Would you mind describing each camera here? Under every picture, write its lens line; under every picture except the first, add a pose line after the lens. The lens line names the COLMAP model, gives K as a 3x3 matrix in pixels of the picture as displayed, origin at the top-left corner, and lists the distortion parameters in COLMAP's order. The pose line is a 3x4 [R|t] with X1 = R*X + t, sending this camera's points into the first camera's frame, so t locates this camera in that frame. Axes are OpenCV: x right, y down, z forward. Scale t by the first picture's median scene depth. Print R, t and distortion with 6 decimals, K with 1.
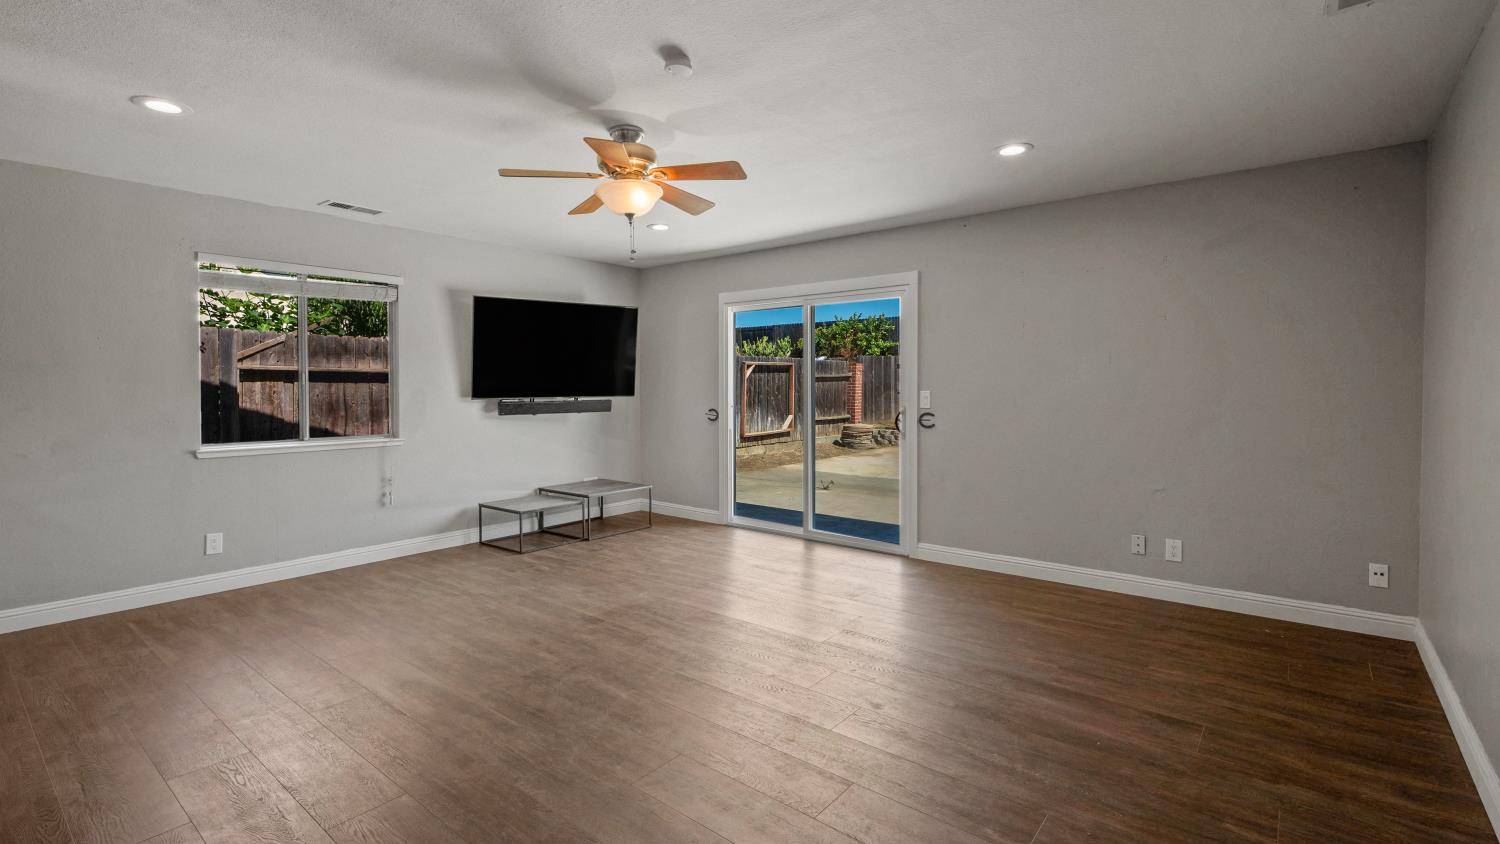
lens RADIAL K [[672.4, 0, 743.7], [0, 672.4, 397.2], [0, 0, 1]] dist [0.008472, -0.005392]
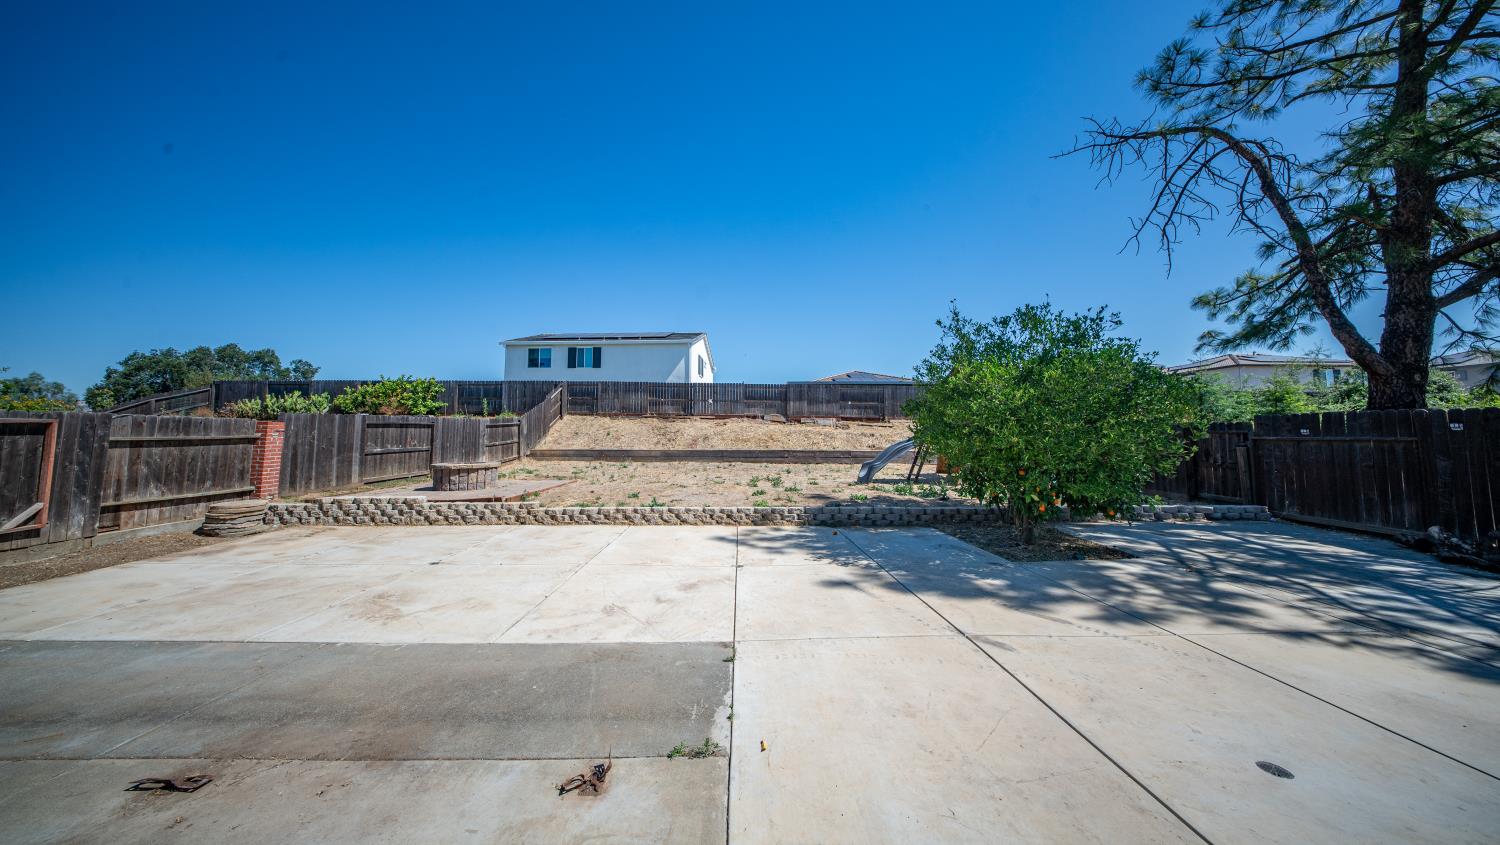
lens RADIAL K [[438.2, 0, 747.2], [0, 438.2, 407.3], [0, 0, 1]] dist [-0.005151, -0.000190]
pose [[0.764223, 0.041603, 0.643609, 0.277105], [0.013275, 0.996691, -0.080190, -0.018421], [-0.644816, 0.069827, 0.761142, 0.236290]]
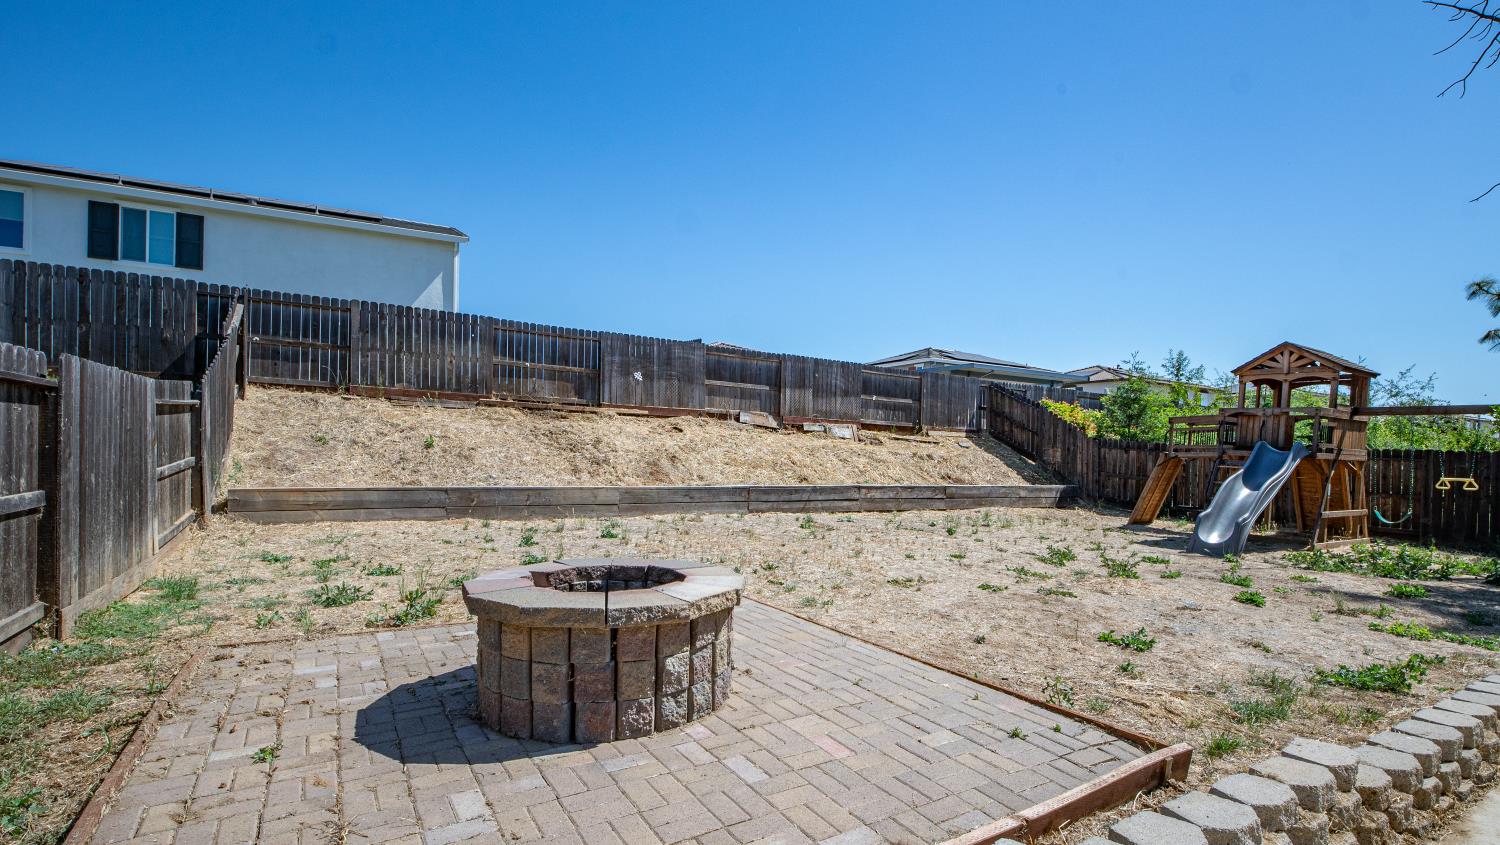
lens RADIAL K [[701.3, 0, 749.4], [0, 701.3, 460.9], [0, 0, 1]] dist [0.004776, -0.001802]
pose [[0.333990, -0.001932, 0.942575, 0.184475], [0.000082, 0.999998, 0.002021, -0.032447], [-0.942577, -0.000598, 0.333989, 0.901232]]
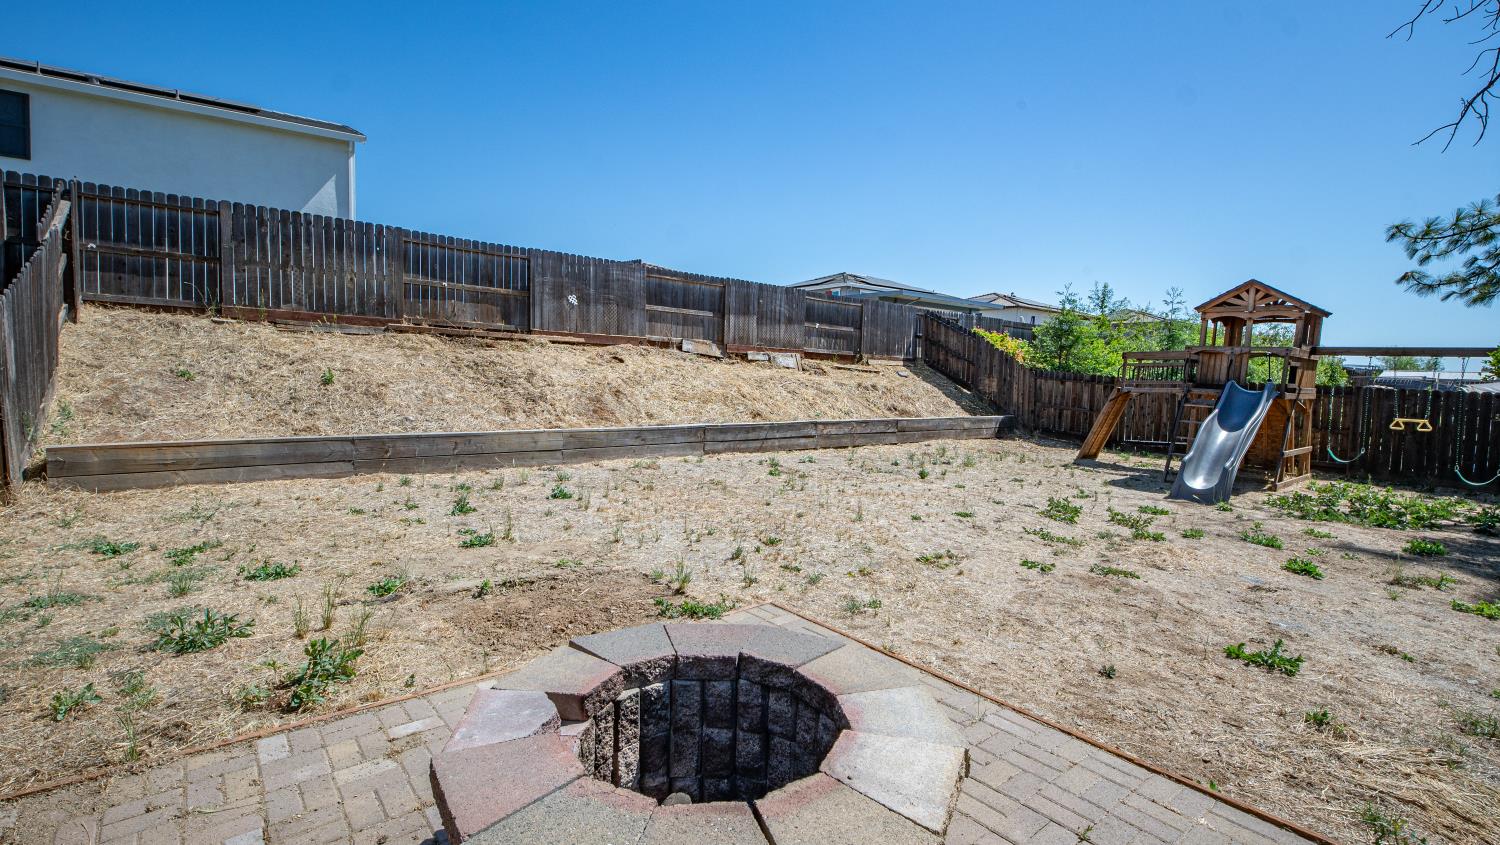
lens RADIAL K [[672.4, 0, 744.2], [0, 672.4, 413.8], [0, 0, 1]] dist [0.008472, -0.005392]
pose [[0.209405, -0.053203, 0.976380, 0.270175], [-0.004183, 0.998461, 0.055303, -0.054172], [-0.977820, -0.015664, 0.208860, 0.988747]]
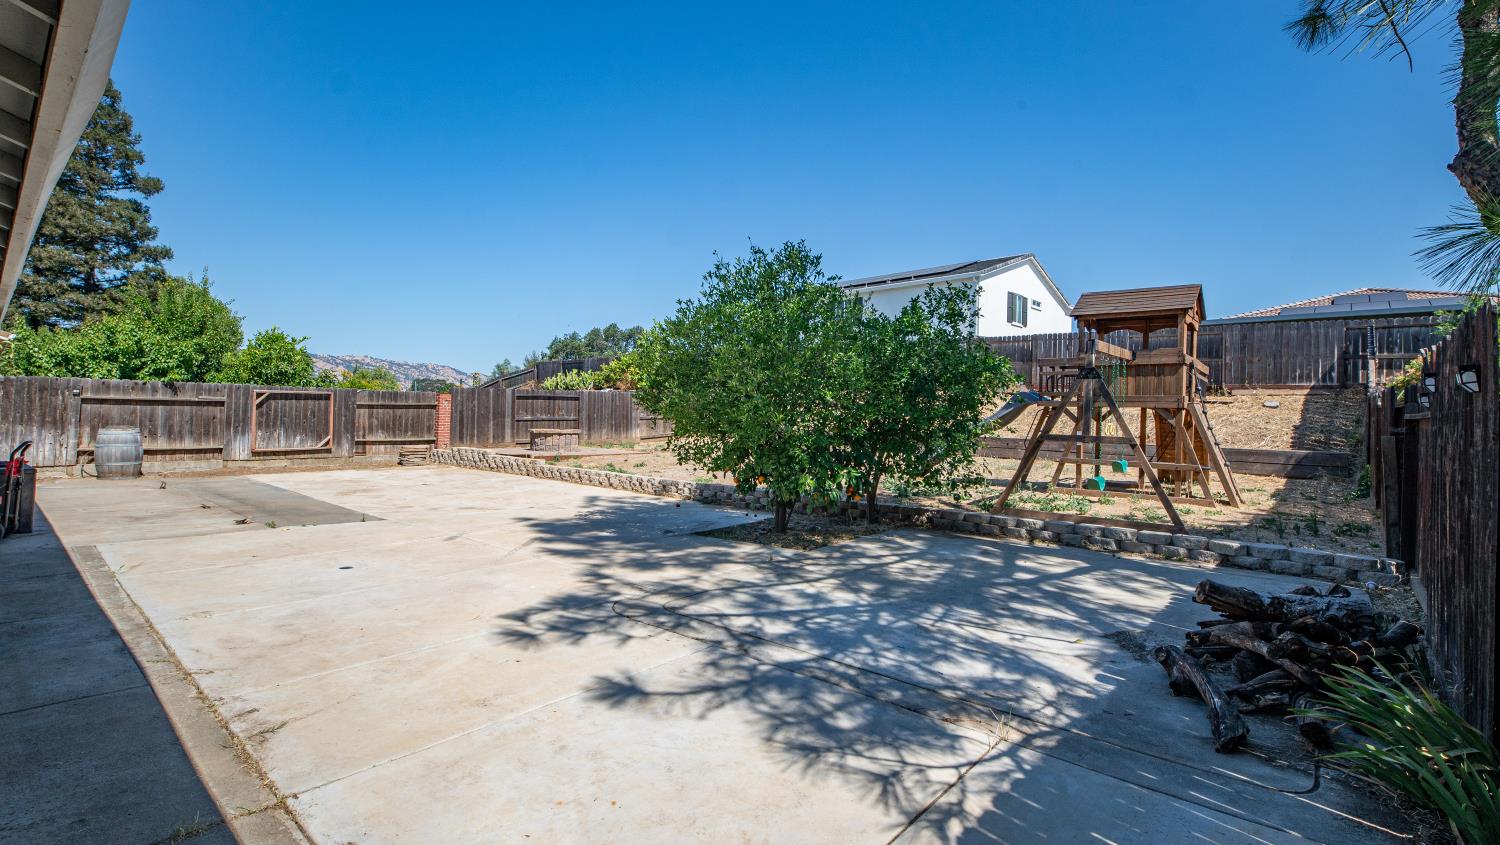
lens RADIAL K [[672.4, 0, 740.5], [0, 672.4, 417.1], [0, 0, 1]] dist [0.008472, -0.005392]
pose [[0.999166, 0.021664, -0.034624, 0.751180], [-0.022265, 0.999607, -0.017057, -0.001416], [0.034241, 0.017813, 0.999255, -0.156508]]
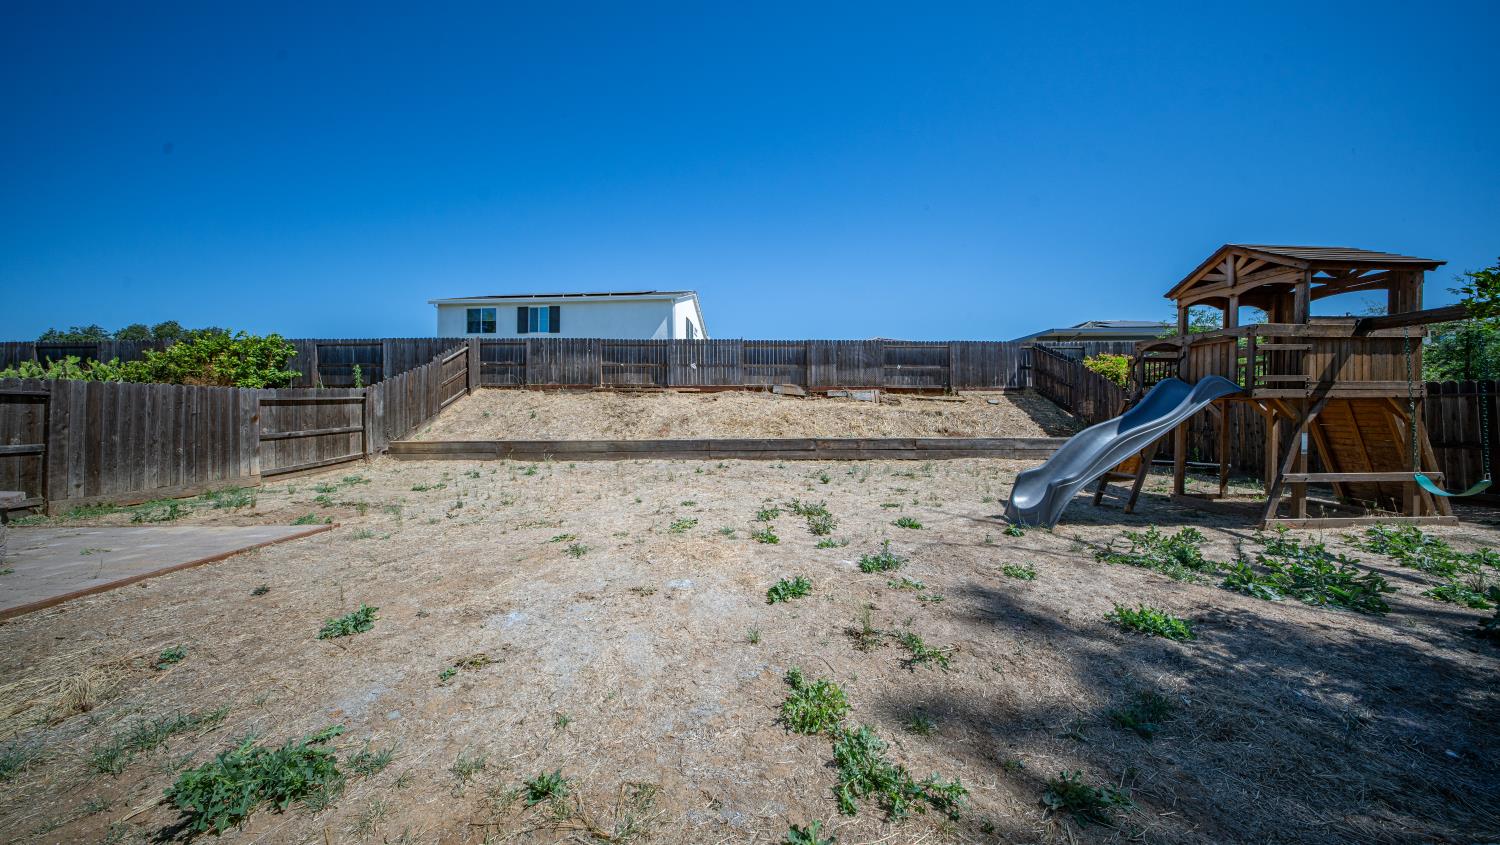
lens RADIAL K [[438.2, 0, 750.0], [0, 438.2, 408.8], [0, 0, 1]] dist [-0.005151, -0.000190]
pose [[0.761083, 0.007476, 0.648611, 0.575786], [0.022766, 0.999010, -0.038228, -0.020974], [-0.648254, 0.043861, 0.760160, 0.591554]]
